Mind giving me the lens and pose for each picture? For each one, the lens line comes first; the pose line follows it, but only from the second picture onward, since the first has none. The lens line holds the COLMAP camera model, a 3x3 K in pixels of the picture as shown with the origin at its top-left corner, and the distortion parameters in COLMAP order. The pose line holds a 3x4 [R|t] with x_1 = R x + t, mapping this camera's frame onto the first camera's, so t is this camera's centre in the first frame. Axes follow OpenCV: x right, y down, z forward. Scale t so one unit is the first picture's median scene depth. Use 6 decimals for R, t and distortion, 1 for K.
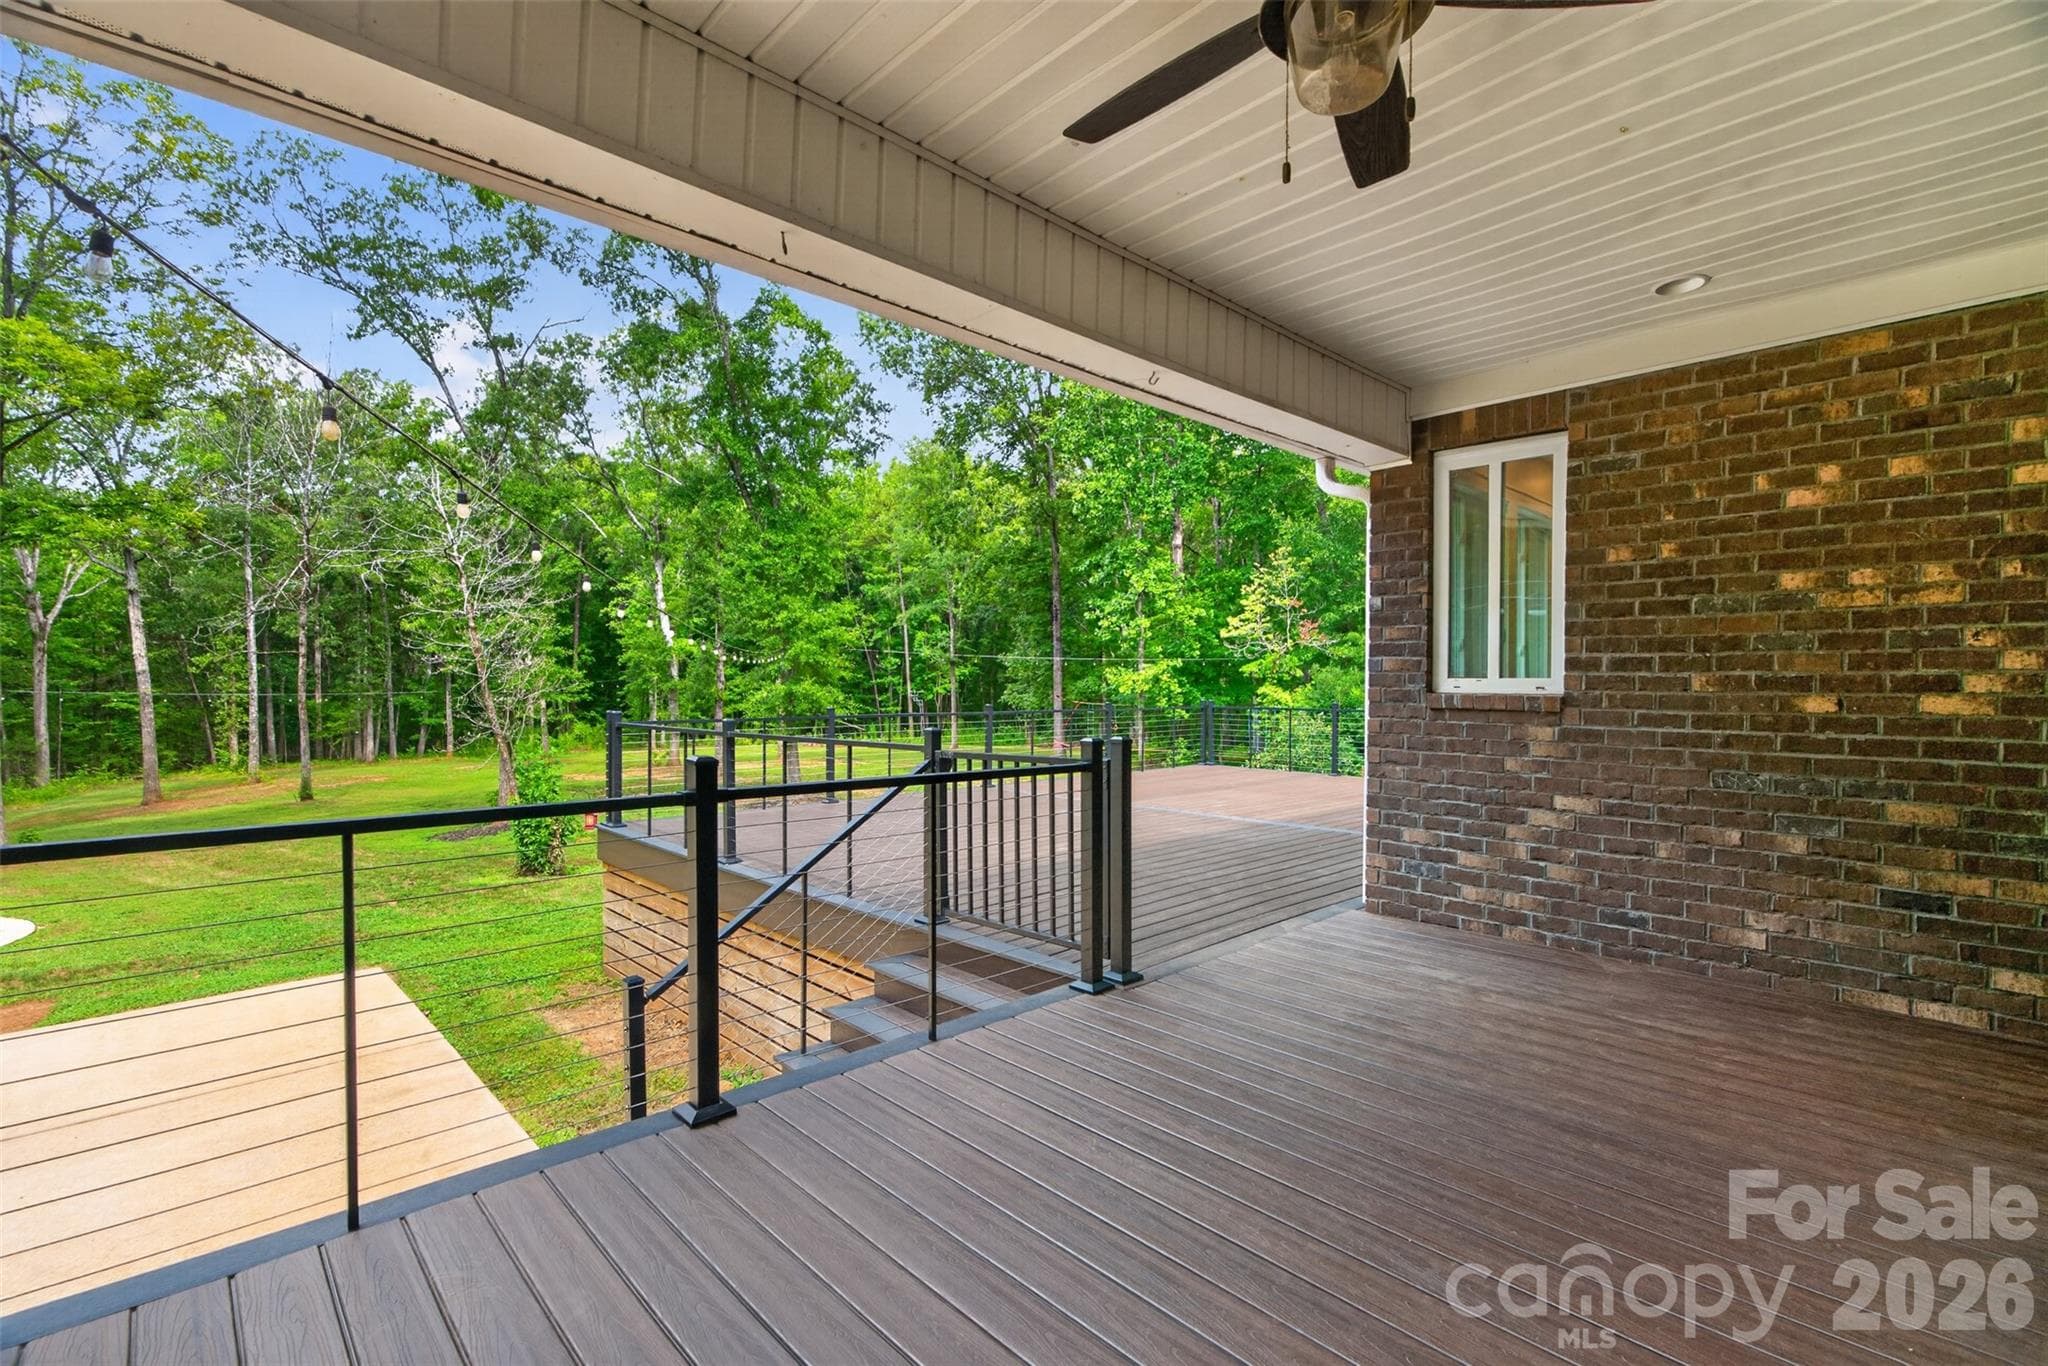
lens RADIAL K [[926.3, 0, 1024.0], [0, 926.3, 683.0], [0, 0, 1]] dist [0.002858, 0.000382]
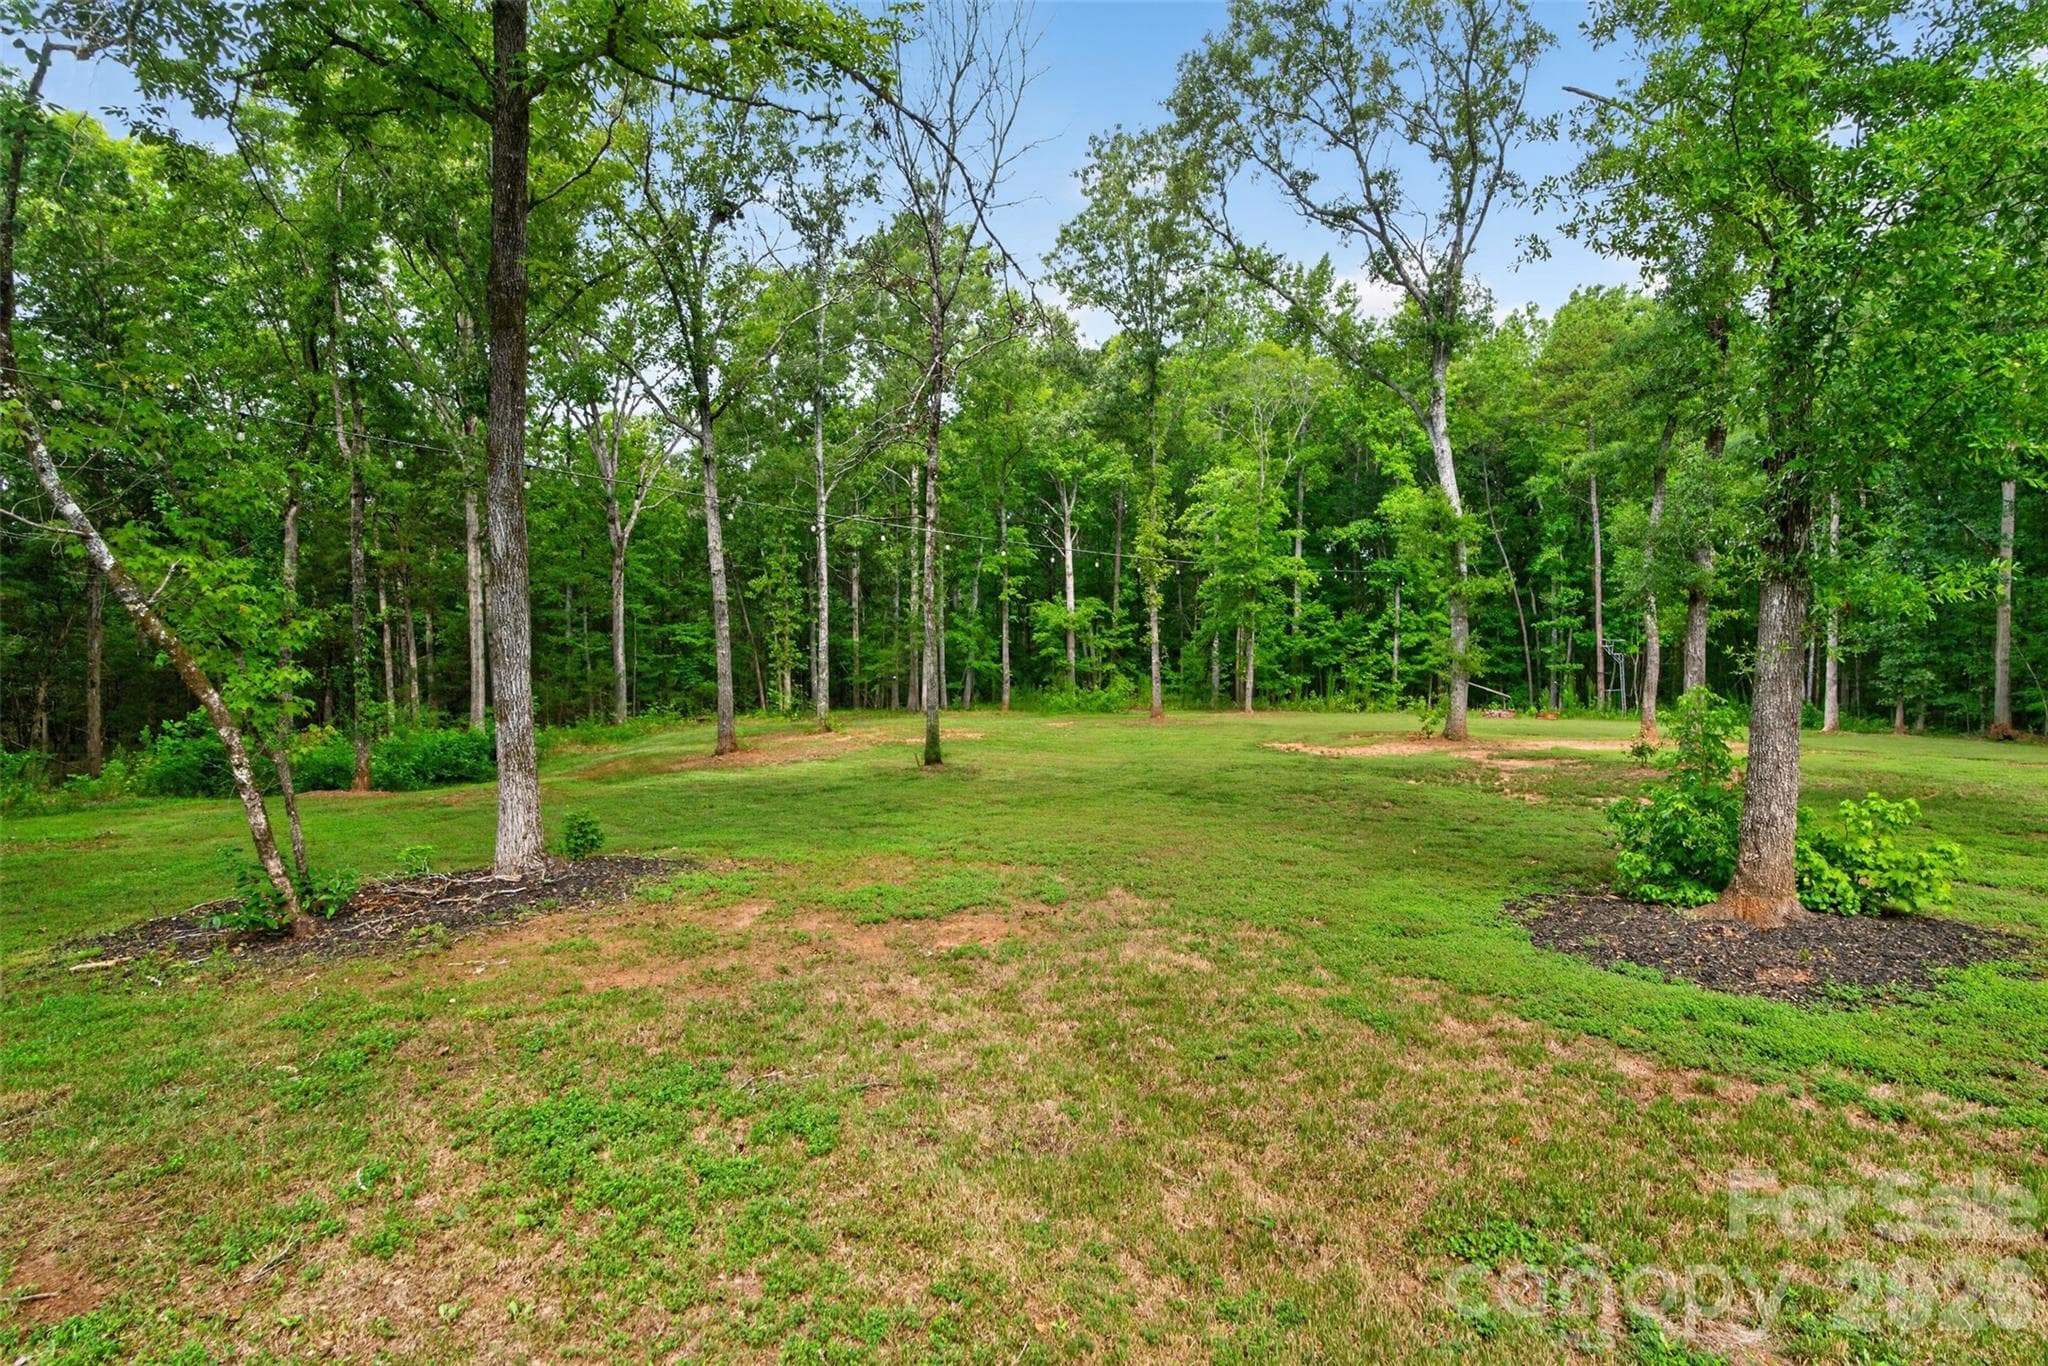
lens RADIAL K [[1107.6, 0, 1024.0], [0, 1107.6, 683.0], [0, 0, 1]] dist [-0.005474, -0.001052]
pose [[0.893239, 0.027662, -0.448731, -0.217976], [-0.011940, 0.999213, 0.037829, 0.024809], [0.449424, -0.028432, 0.892866, 0.210723]]
